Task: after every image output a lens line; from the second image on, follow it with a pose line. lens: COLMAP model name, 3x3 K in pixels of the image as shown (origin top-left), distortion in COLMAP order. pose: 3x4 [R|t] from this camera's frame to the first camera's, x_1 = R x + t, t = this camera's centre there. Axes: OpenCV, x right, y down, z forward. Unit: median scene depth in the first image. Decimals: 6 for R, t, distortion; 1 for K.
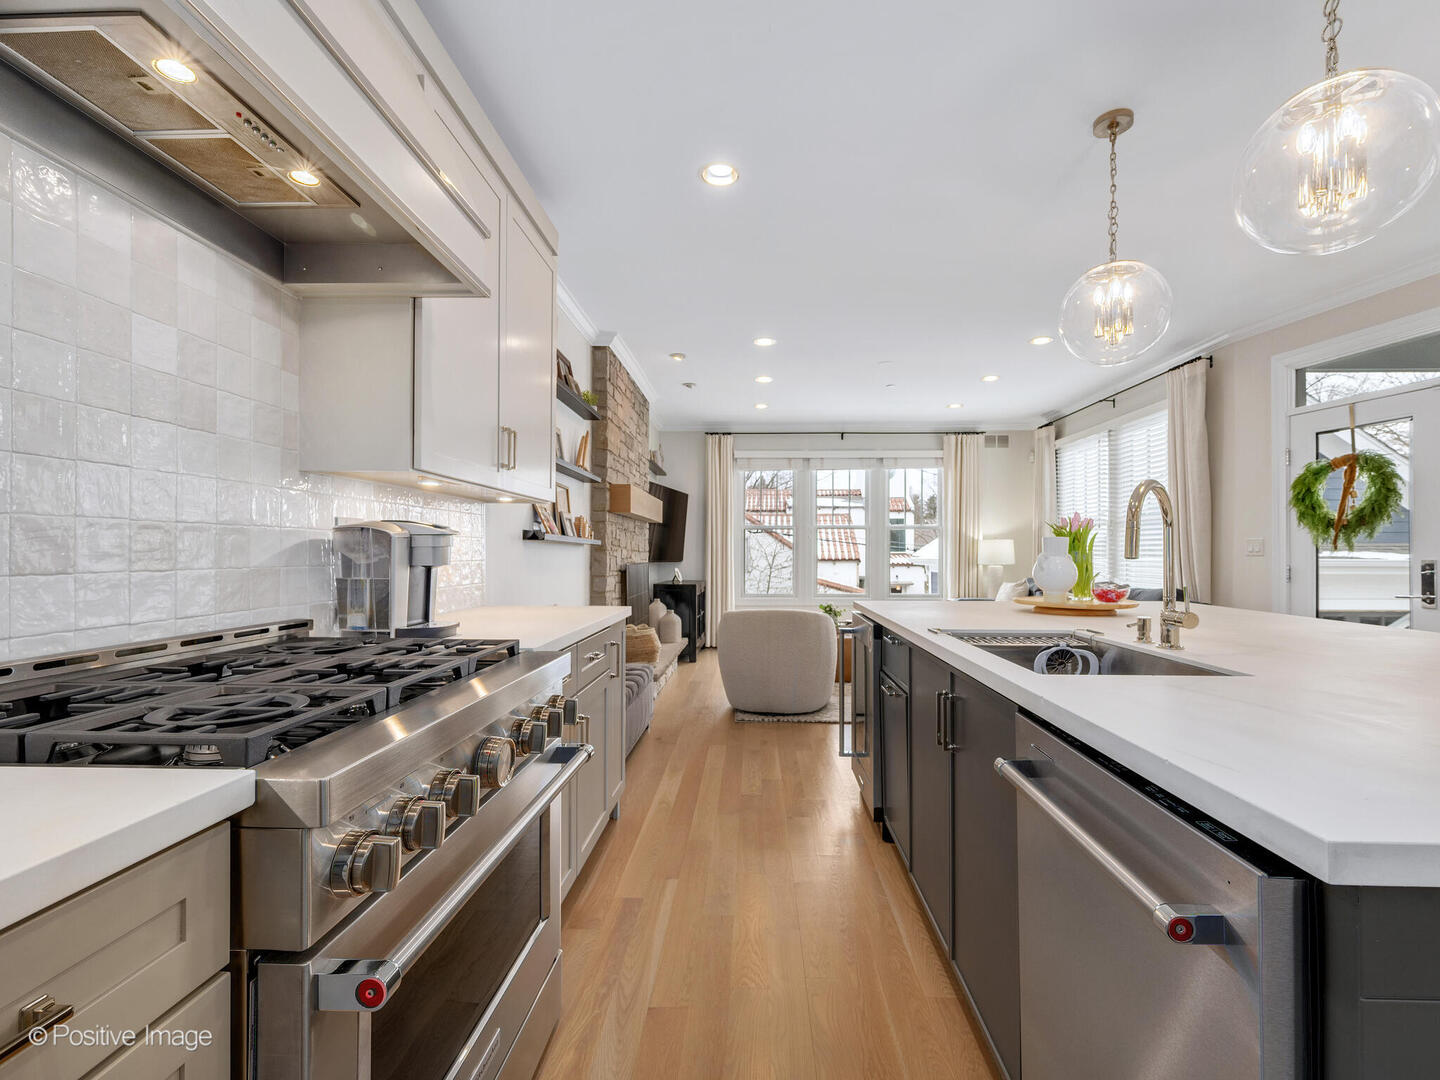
lens RADIAL K [[650.2, 0, 734.8], [0, 650.2, 548.1], [0, 0, 1]] dist [-0.001300, -0.000055]
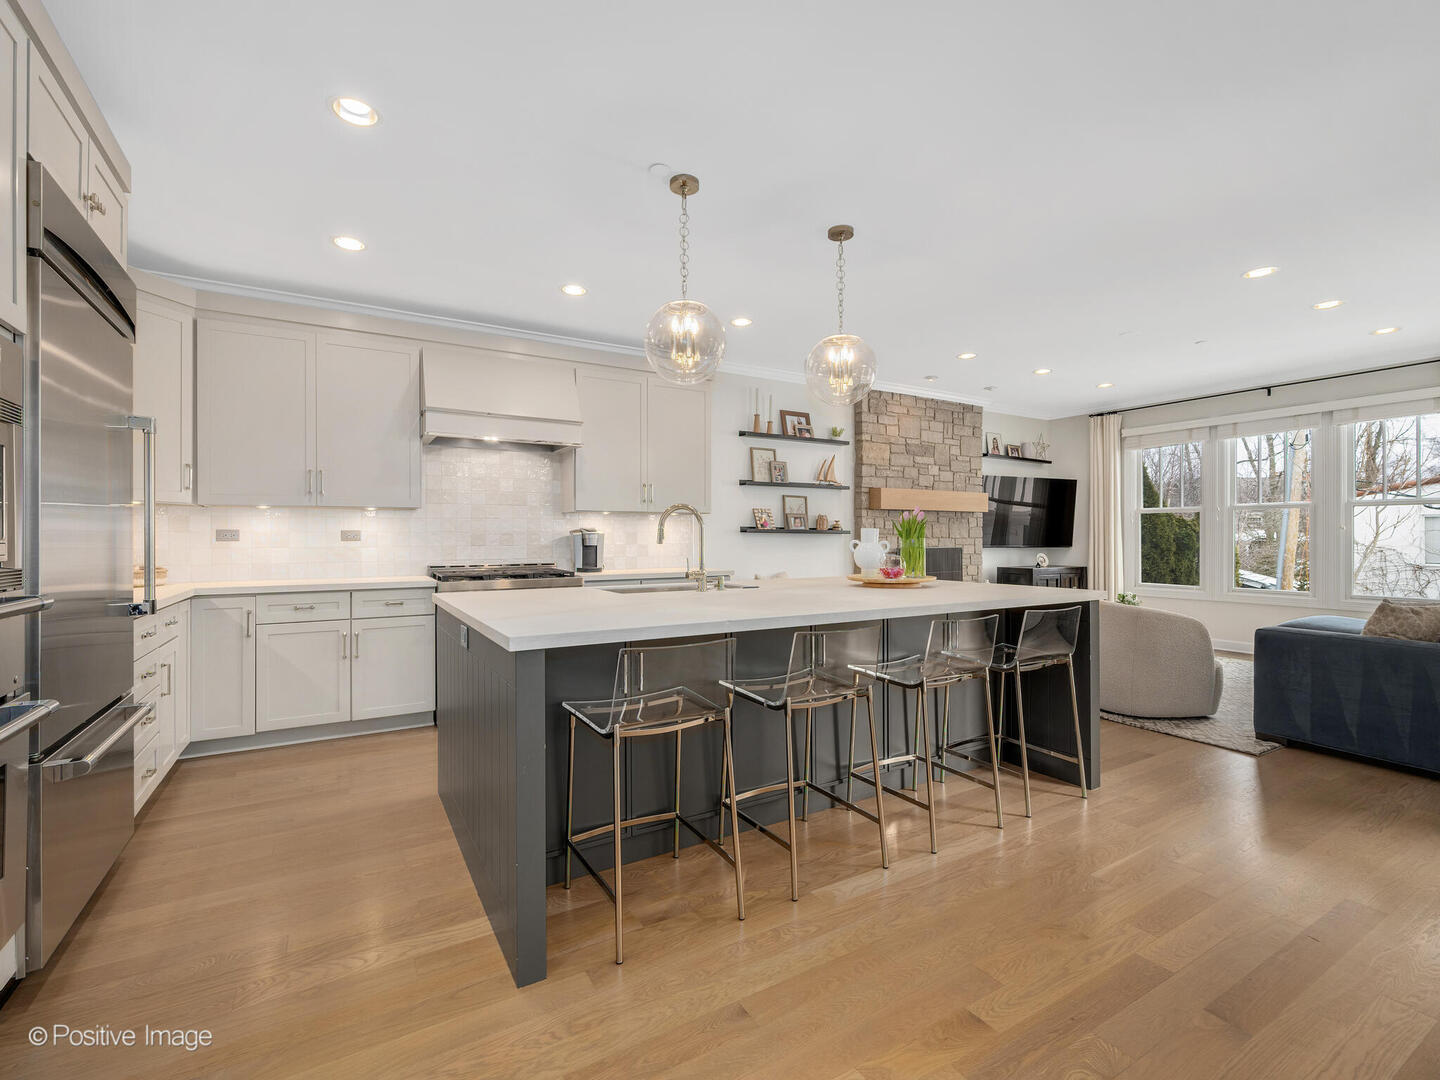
lens RADIAL K [[664.1, 0, 712.7], [0, 664.1, 530.2], [0, 0, 1]] dist [0.000849, -0.000492]
pose [[0.533899, -0.013435, -0.845442, 0.953382], [0.008774, 0.999908, -0.010349, -0.001212], [0.845503, -0.001893, 0.533968, -0.010889]]
